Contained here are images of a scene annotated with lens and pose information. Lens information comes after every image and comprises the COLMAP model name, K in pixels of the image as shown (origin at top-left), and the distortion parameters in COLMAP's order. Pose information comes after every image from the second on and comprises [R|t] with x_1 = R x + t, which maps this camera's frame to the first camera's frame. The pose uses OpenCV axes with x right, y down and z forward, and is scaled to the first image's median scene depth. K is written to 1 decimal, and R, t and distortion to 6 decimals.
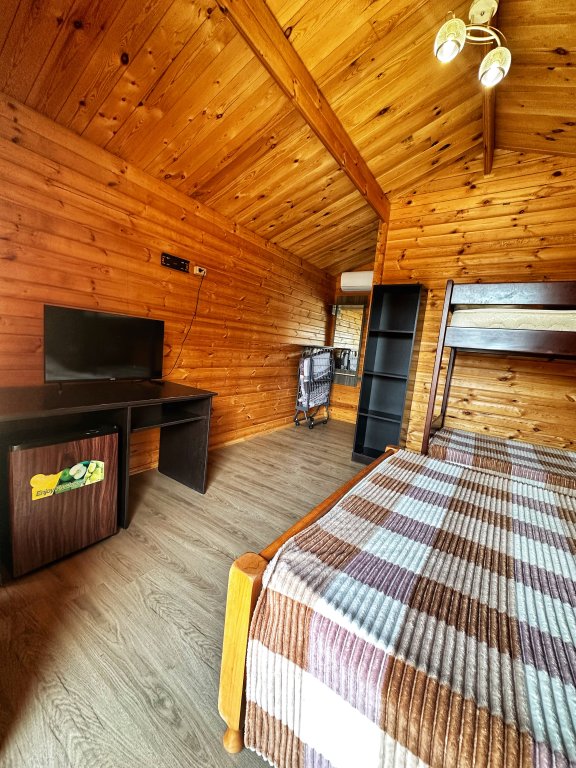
lens RADIAL K [[305.1, 0, 288.0], [0, 305.1, 384.0], [0, 0, 1]] dist [-0.002355, -0.000283]
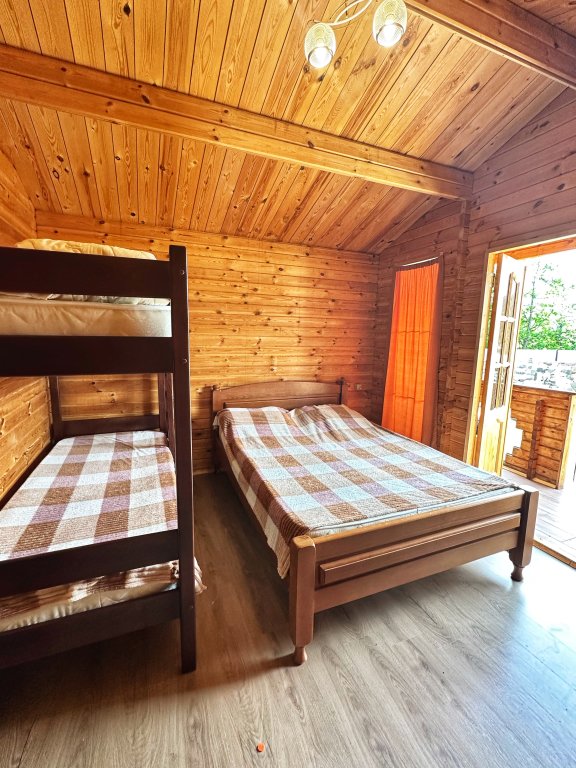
lens RADIAL K [[343.5, 0, 288.0], [0, 343.5, 384.0], [0, 0, 1]] dist [-0.002741, -0.000169]
pose [[-0.824604, -0.194142, 0.531354, 0.040737], [-0.029374, 0.952696, 0.302502, -0.263937], [-0.564947, 0.233837, -0.791300, 1.211086]]
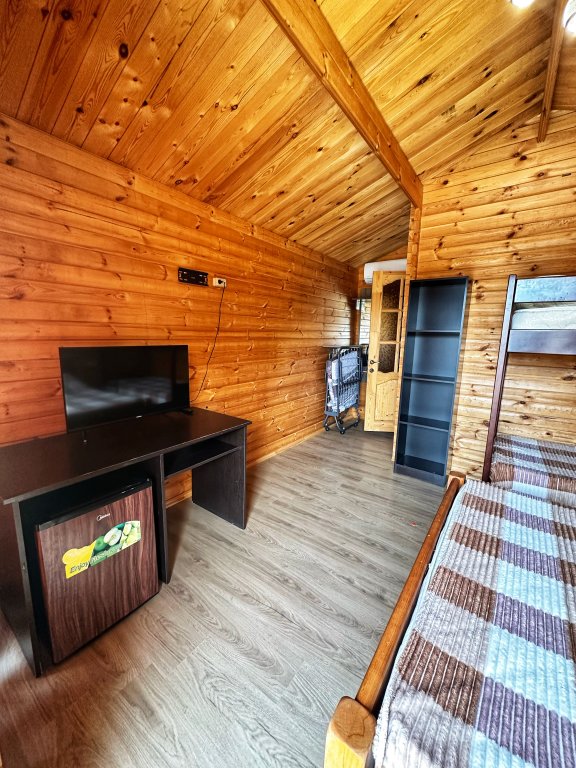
lens RADIAL K [[305.1, 0, 288.0], [0, 305.1, 384.0], [0, 0, 1]] dist [-0.002355, -0.000283]
pose [[0.996642, -0.064392, -0.050591, -0.062476], [0.066259, 0.997148, 0.036136, -0.093991], [0.048119, -0.039367, 0.998066, 0.091150]]
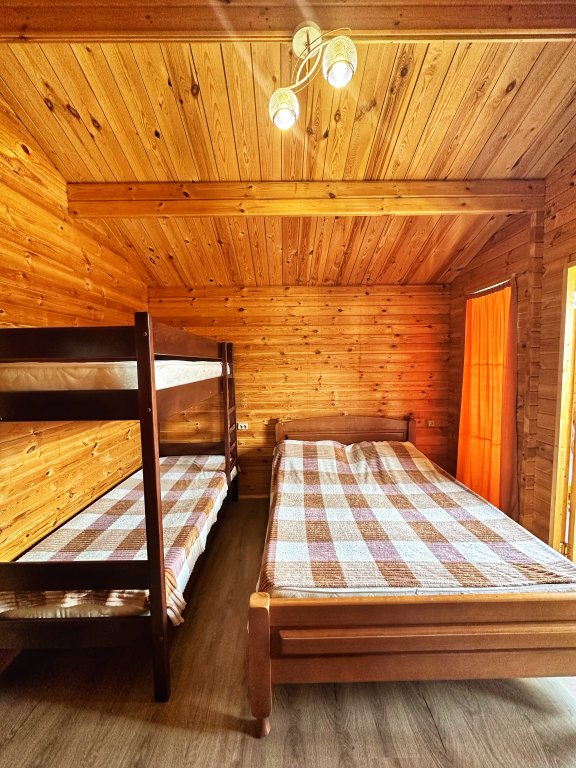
lens RADIAL K [[305.1, 0, 288.0], [0, 305.1, 384.0], [0, 0, 1]] dist [-0.002355, -0.000283]
pose [[-0.561198, -0.143608, 0.815128, -0.097610], [0.065980, 0.973937, 0.217012, -0.275877], [-0.825048, 0.175569, -0.537096, 0.963838]]
